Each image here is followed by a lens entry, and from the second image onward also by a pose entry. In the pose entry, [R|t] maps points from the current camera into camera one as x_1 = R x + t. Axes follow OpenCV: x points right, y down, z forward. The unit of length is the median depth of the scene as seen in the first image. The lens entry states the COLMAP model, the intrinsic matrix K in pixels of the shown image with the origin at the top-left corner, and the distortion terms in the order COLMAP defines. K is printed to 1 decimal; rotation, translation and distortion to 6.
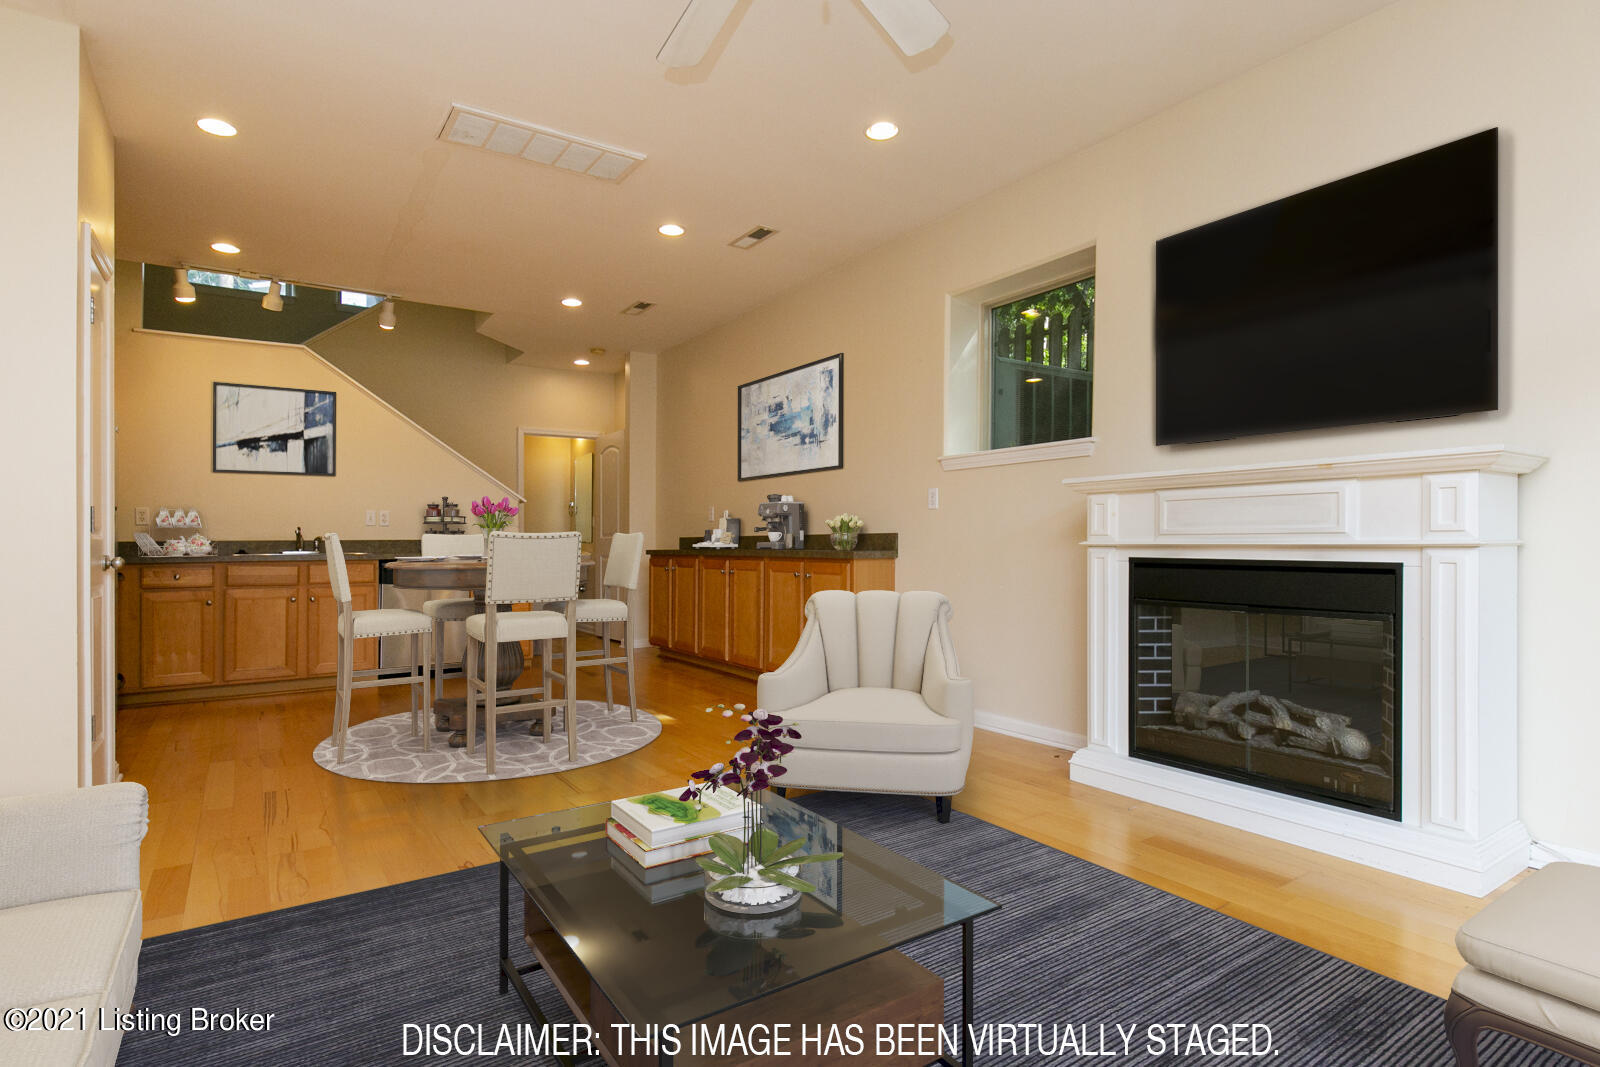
lens RADIAL K [[720.5, 0, 800.0], [0, 720.5, 533.5], [0, 0, 1]] dist [0.000058, -0.000021]
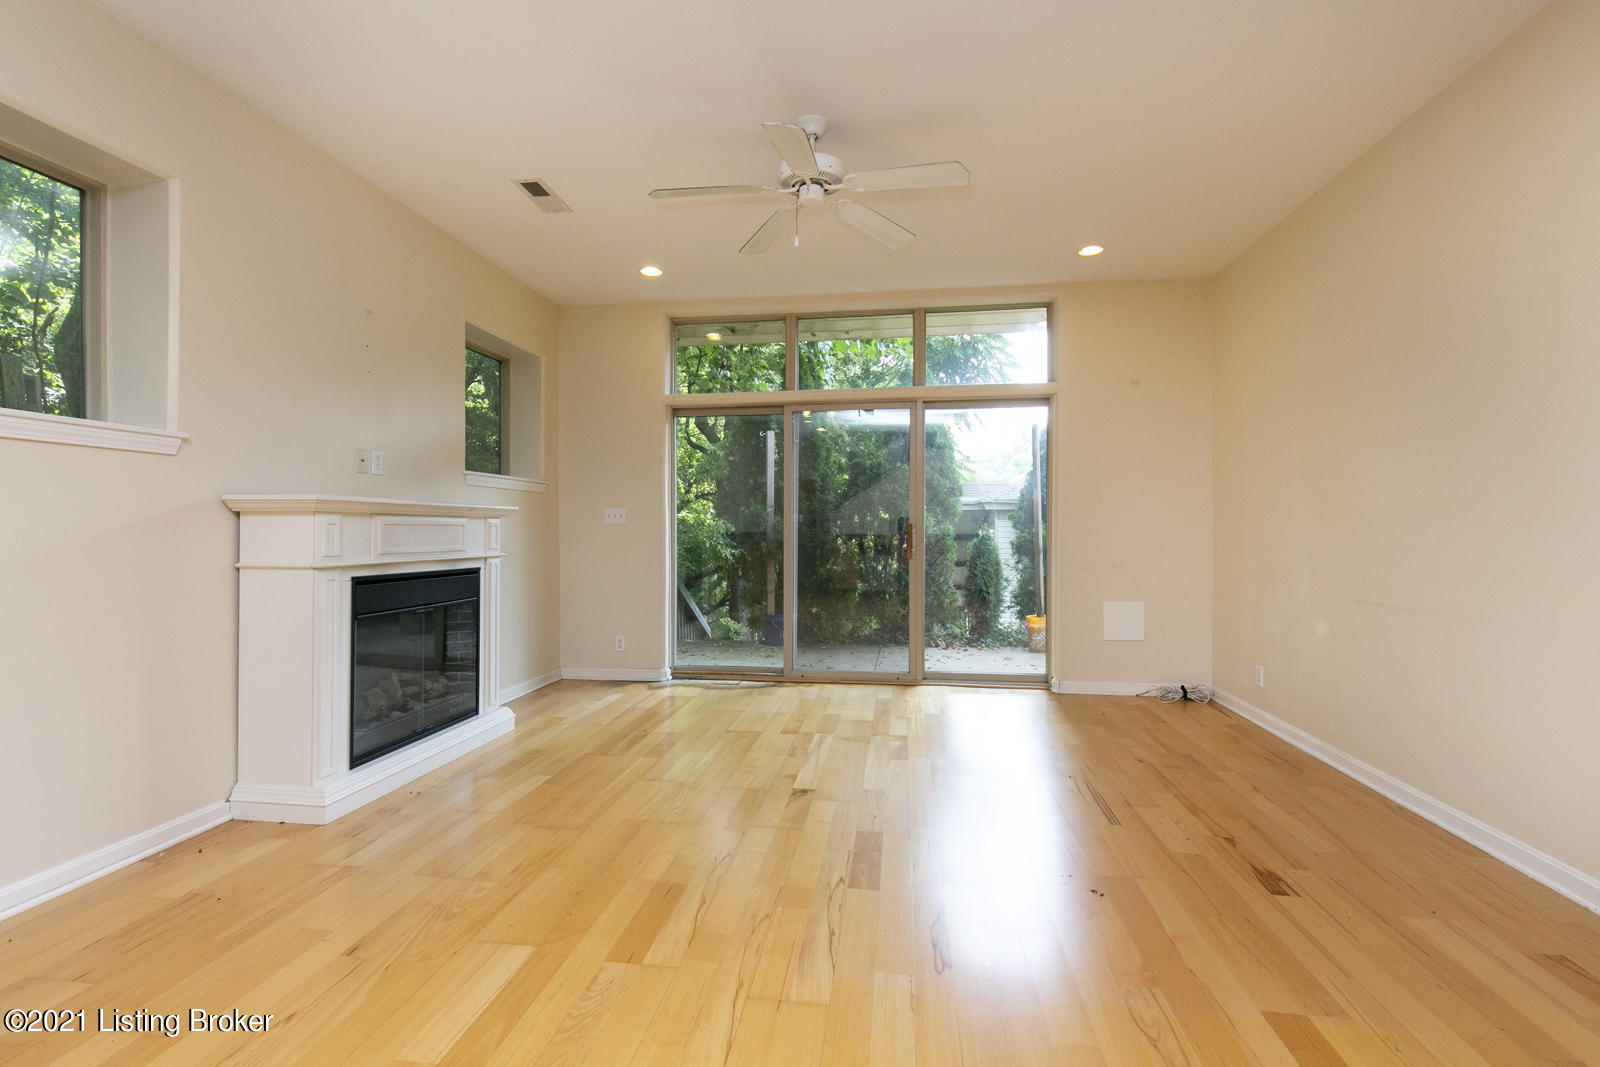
lens RADIAL K [[720.5, 0, 800.0], [0, 720.5, 533.5], [0, 0, 1]] dist [0.000058, -0.000021]
pose [[-0.708686, -0.000497, 0.705524, -0.894872], [-0.007313, 0.999951, -0.006640, -0.033217], [-0.705486, -0.009865, -0.708655, 1.577324]]
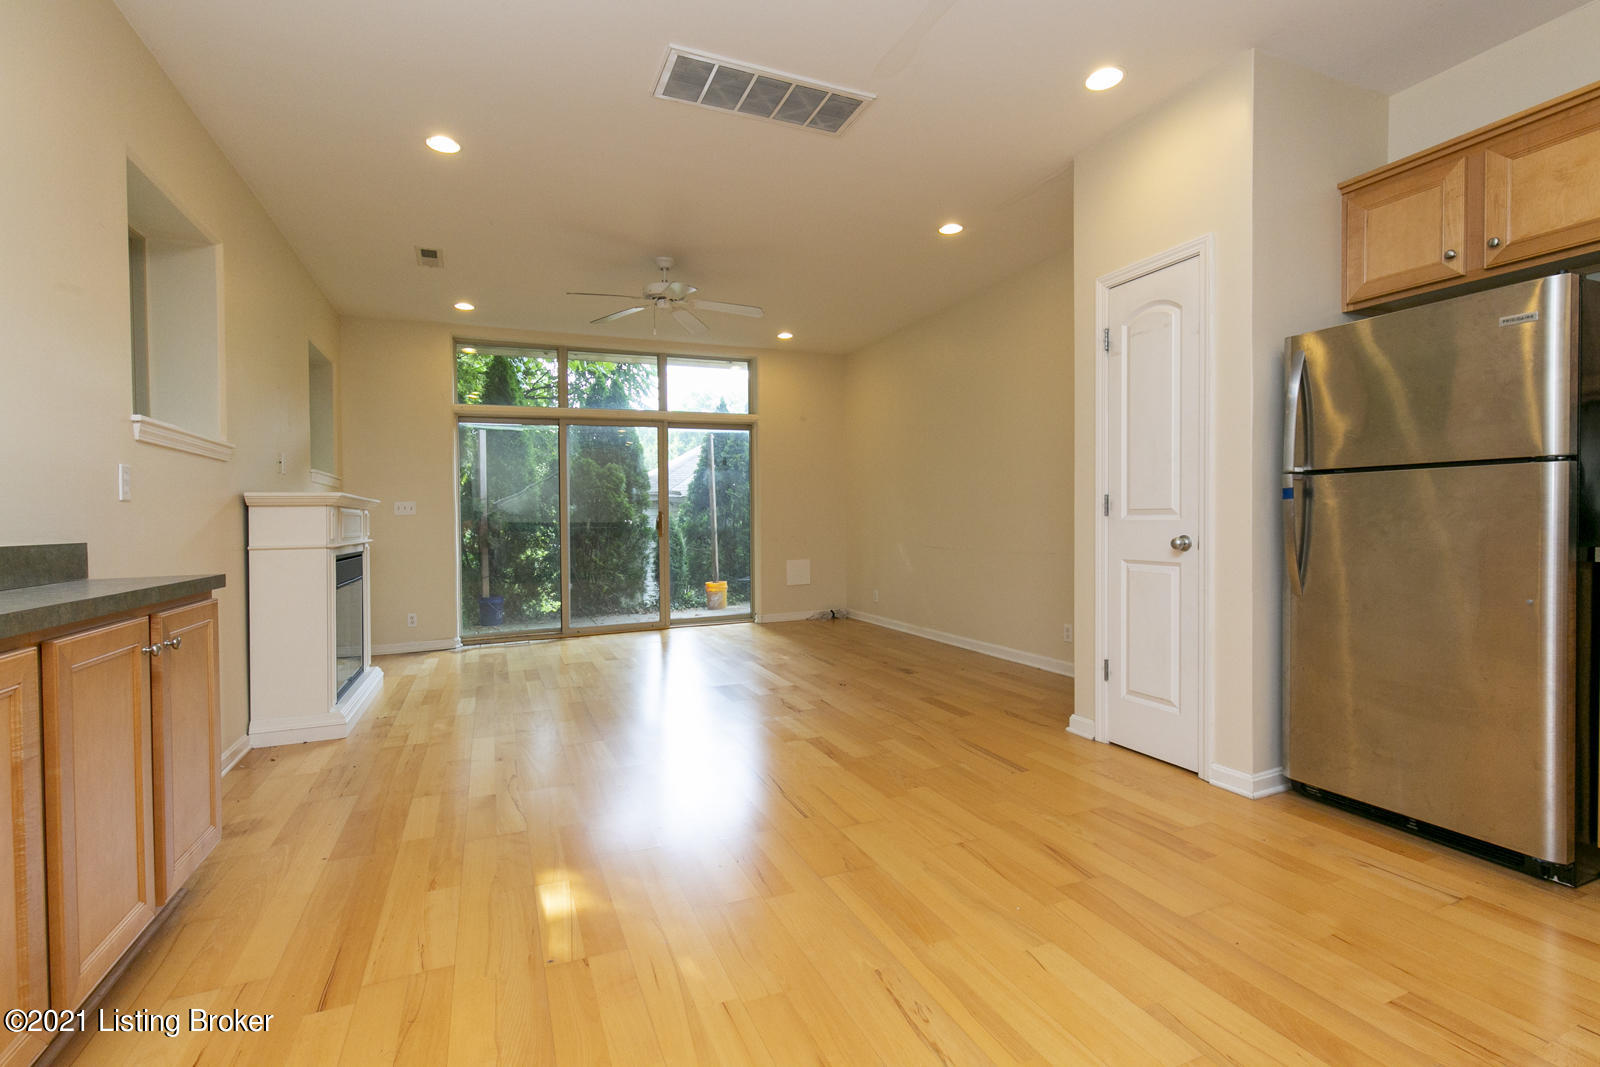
lens RADIAL K [[720.5, 0, 800.0], [0, 720.5, 533.5], [0, 0, 1]] dist [0.000058, -0.000021]
pose [[-0.971545, 0.019123, 0.236082, -0.859854], [0.021640, 0.999733, 0.008076, 0.002519], [-0.235865, 0.012955, -0.971700, 2.587406]]
